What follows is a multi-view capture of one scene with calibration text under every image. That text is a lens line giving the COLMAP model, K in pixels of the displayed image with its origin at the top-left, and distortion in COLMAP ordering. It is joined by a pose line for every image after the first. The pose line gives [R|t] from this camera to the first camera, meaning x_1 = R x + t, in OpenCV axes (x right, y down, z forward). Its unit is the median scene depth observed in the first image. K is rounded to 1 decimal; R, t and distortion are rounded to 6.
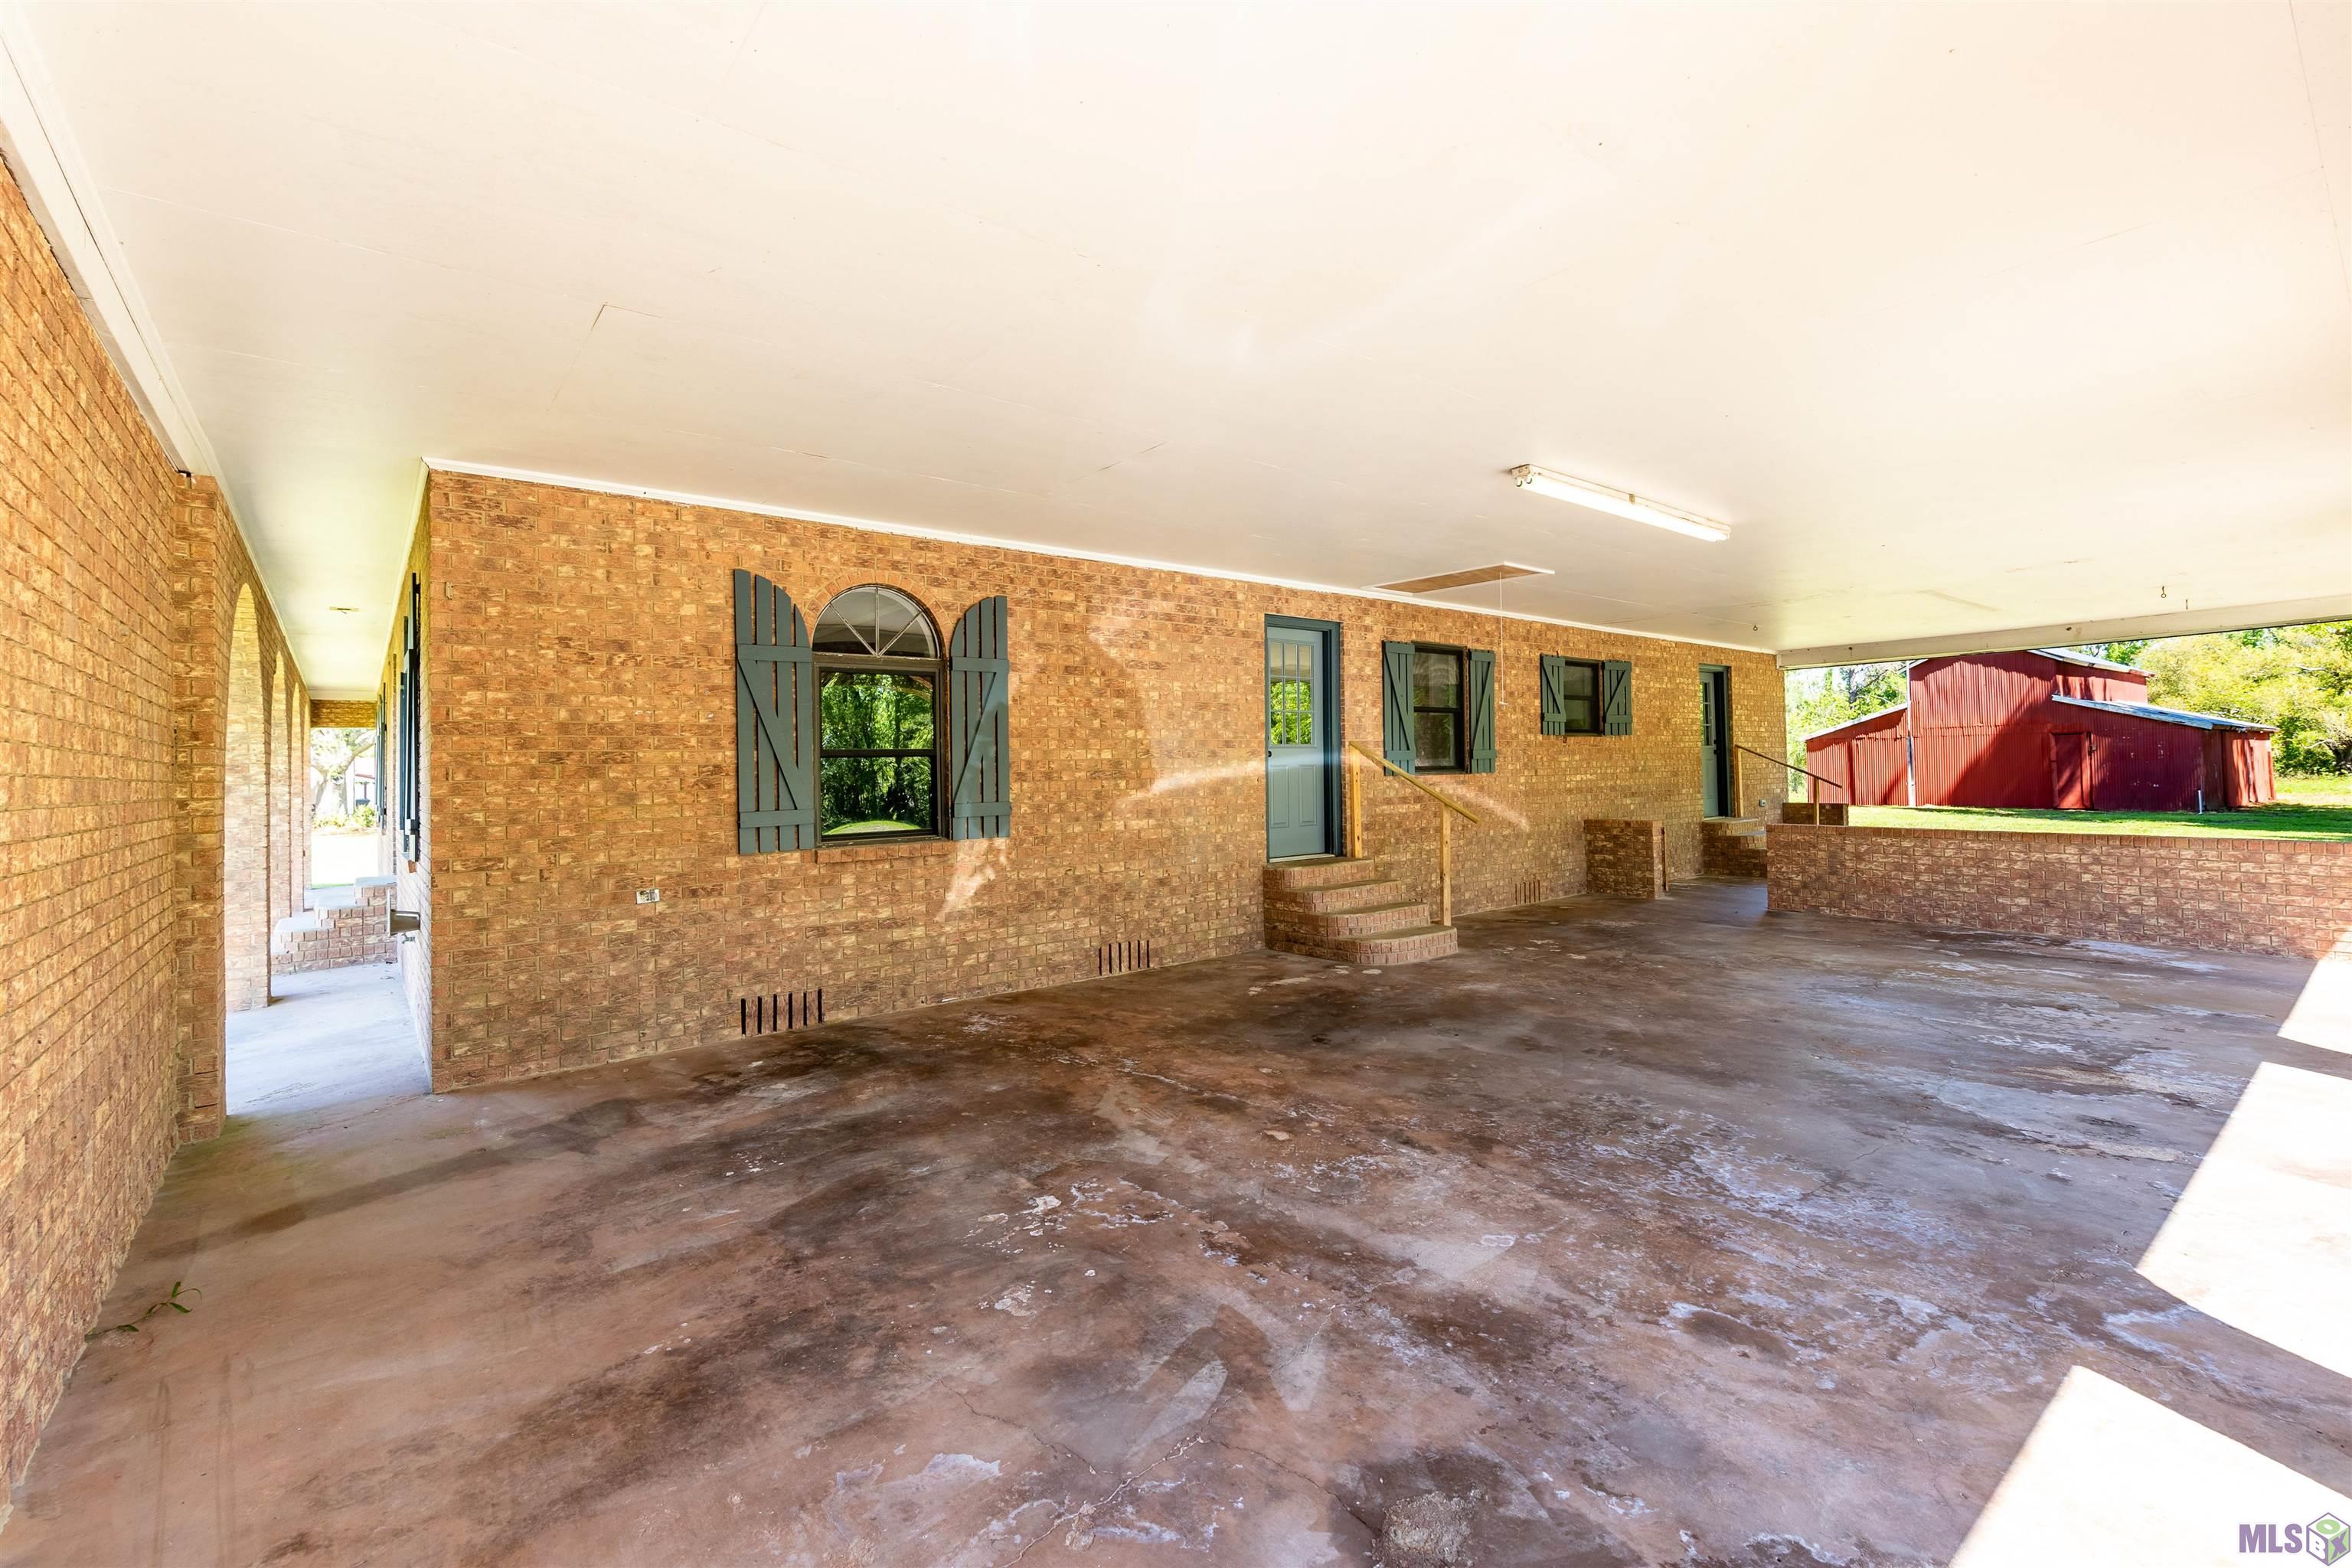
lens RADIAL K [[1019.8, 0, 1174.8], [0, 1019.8, 773.2], [0, 0, 1]] dist [-0.000734, -0.000318]
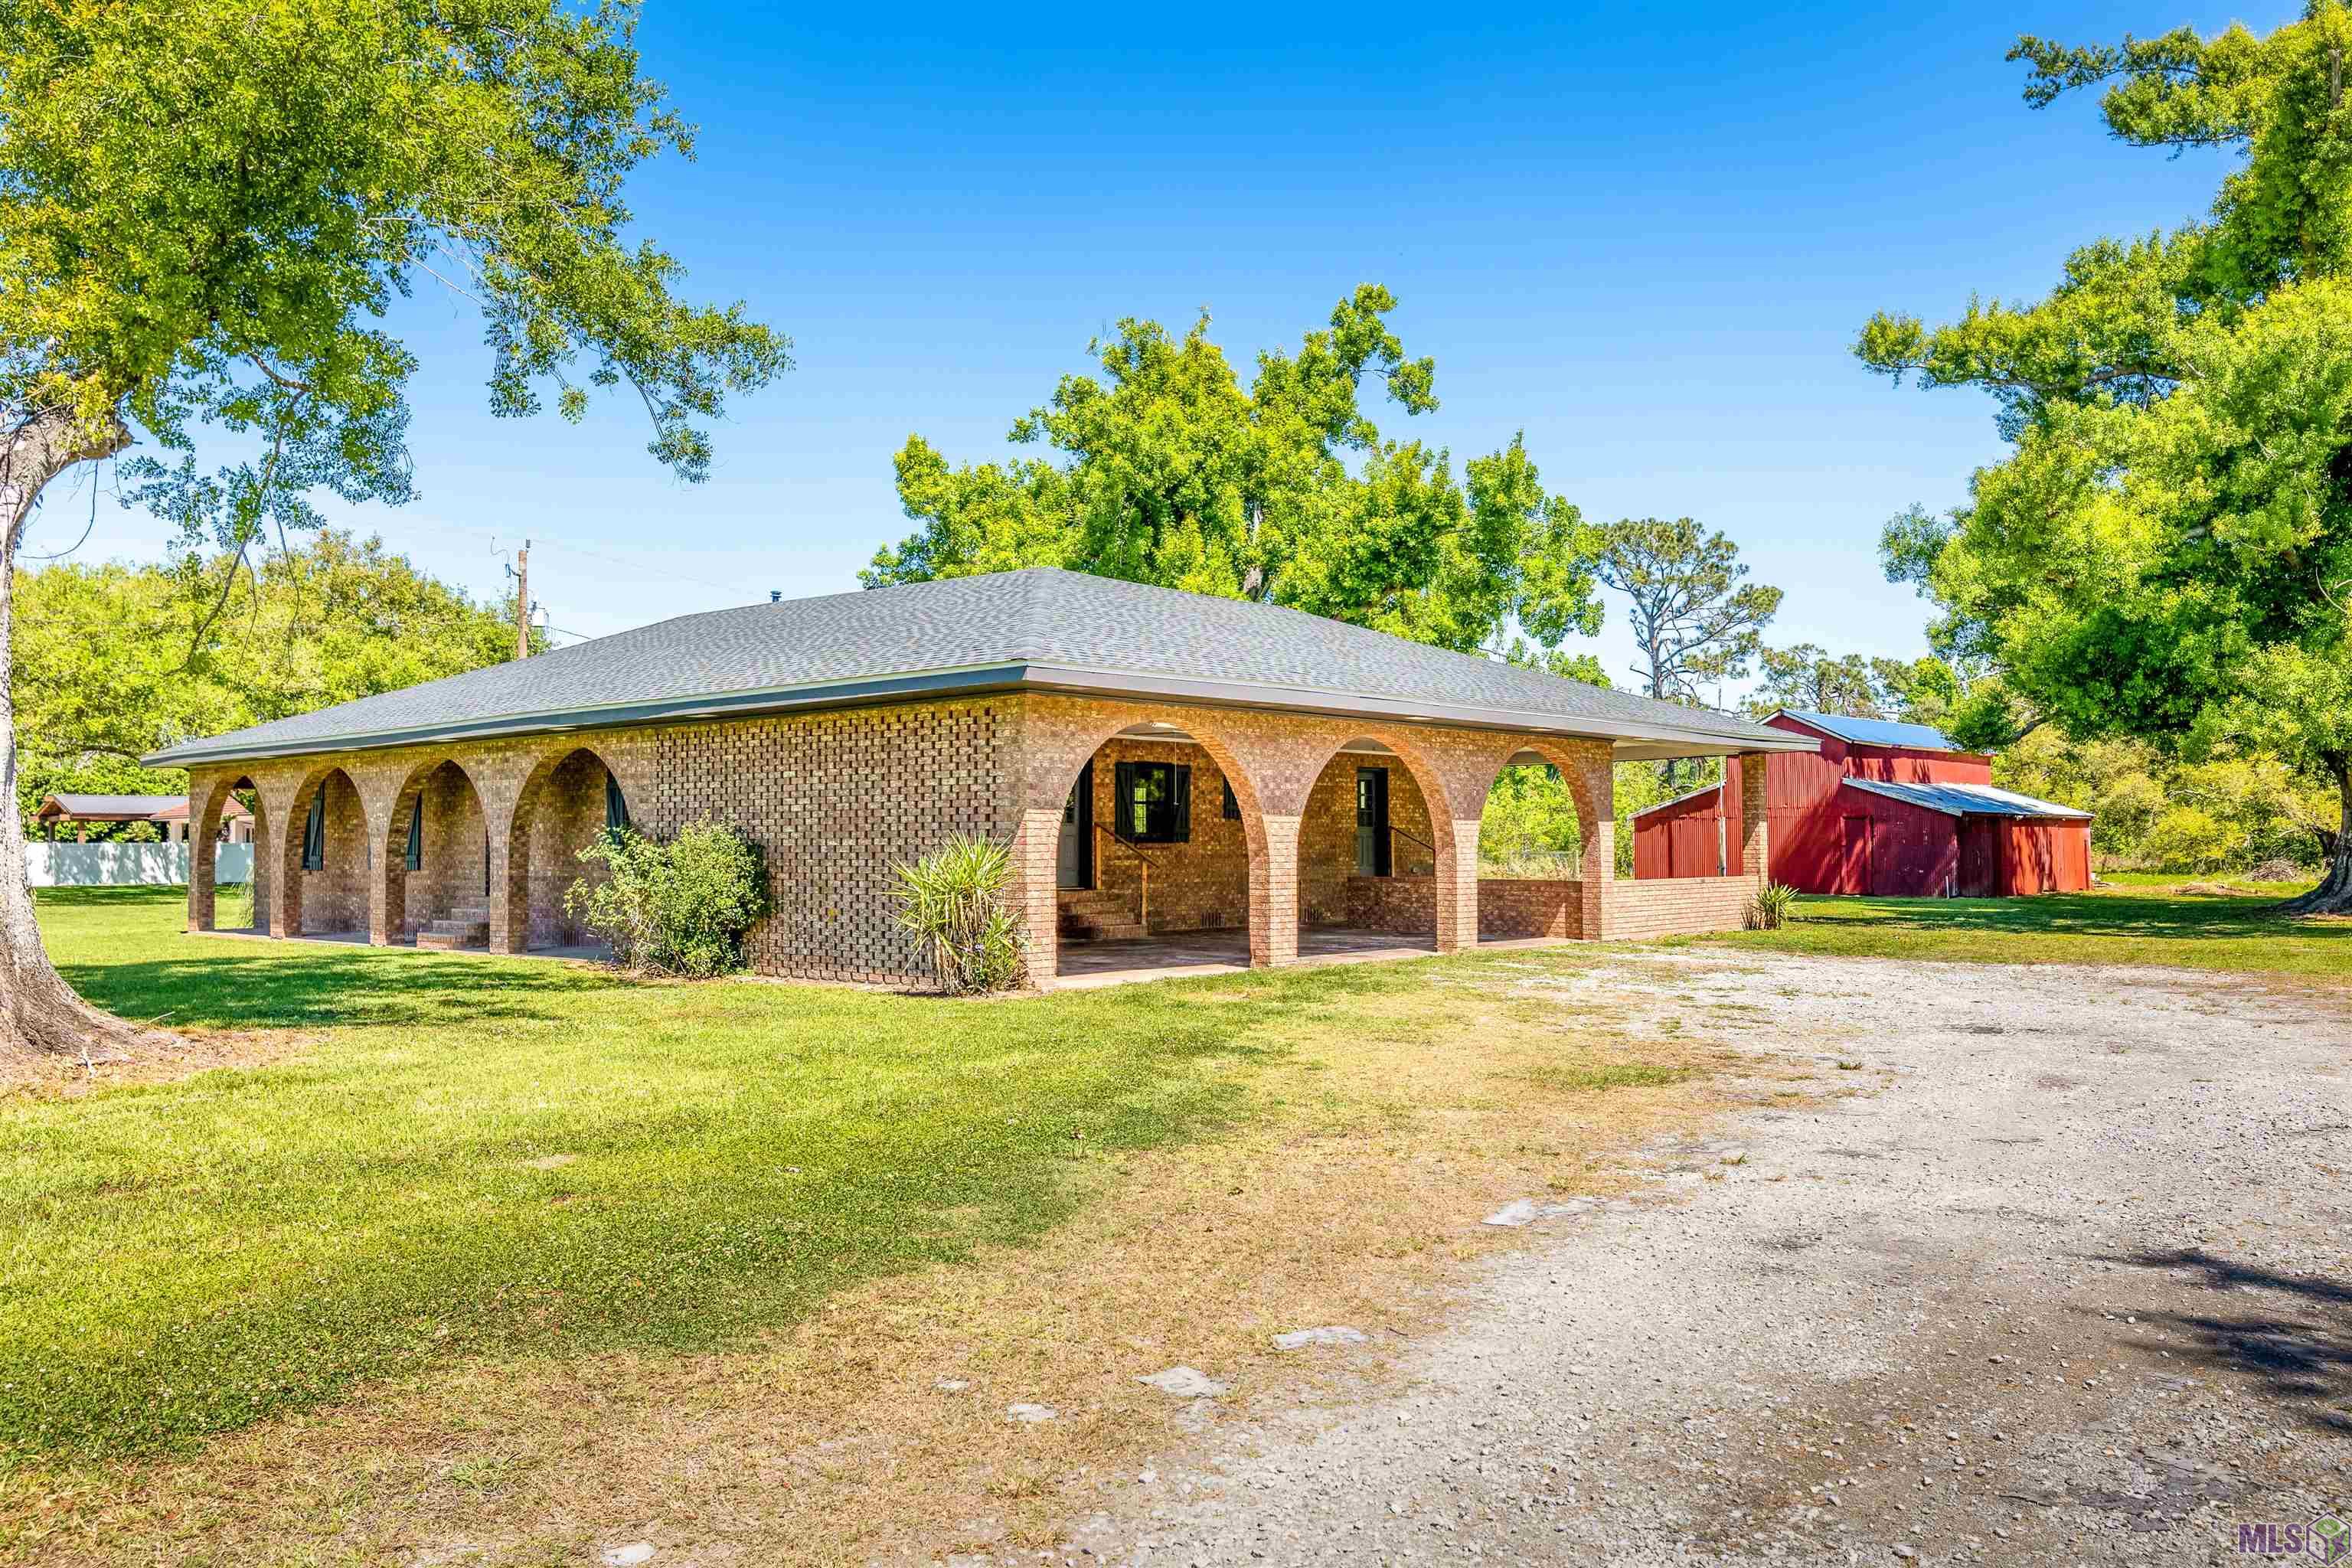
lens RADIAL K [[1776.4, 0, 1176.1], [0, 1776.4, 786.0], [0, 0, 1]] dist [0.002081, 0.000195]
pose [[0.984174, 0.021789, 0.175862, -0.187476], [-0.015271, 0.999148, -0.038334, 0.017184], [-0.176548, 0.035042, 0.983668, -1.662604]]
